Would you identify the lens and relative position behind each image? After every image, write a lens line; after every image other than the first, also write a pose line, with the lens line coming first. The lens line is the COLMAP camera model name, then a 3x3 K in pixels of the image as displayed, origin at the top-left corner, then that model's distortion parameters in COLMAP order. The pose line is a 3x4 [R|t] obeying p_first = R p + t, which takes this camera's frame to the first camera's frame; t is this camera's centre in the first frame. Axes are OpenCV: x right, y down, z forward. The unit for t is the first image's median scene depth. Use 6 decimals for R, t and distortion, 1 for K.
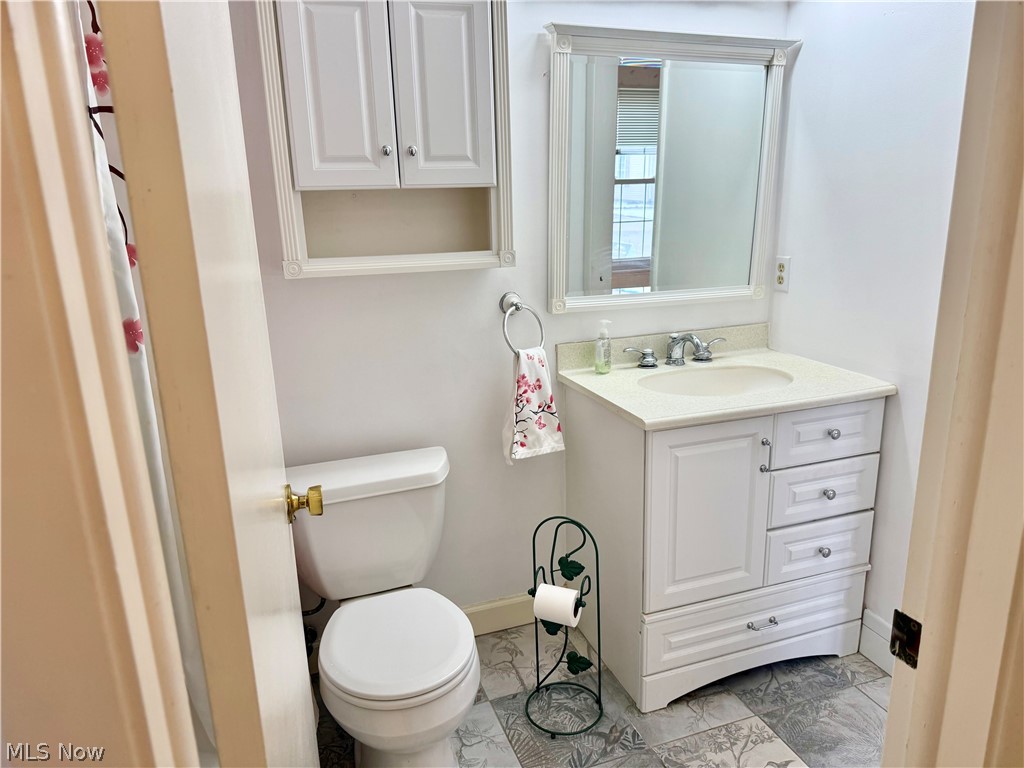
lens RADIAL K [[732.4, 0, 512.0], [0, 732.4, 384.0], [0, 0, 1]] dist [-0.003371, -0.001396]
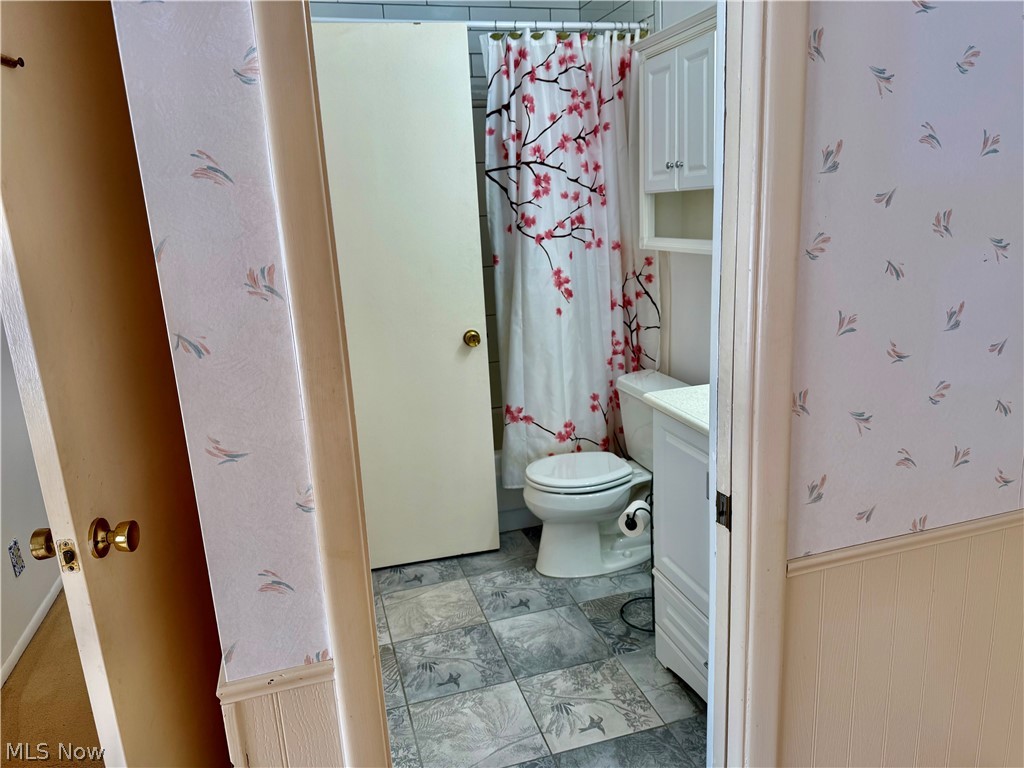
lens RADIAL K [[732.4, 0, 512.0], [0, 732.4, 384.0], [0, 0, 1]] dist [-0.003371, -0.001396]
pose [[-0.069267, 0.259569, -0.963237, 1.281187], [-0.200221, 0.942292, 0.268322, -0.226499], [0.977299, 0.211446, -0.013298, 0.765904]]
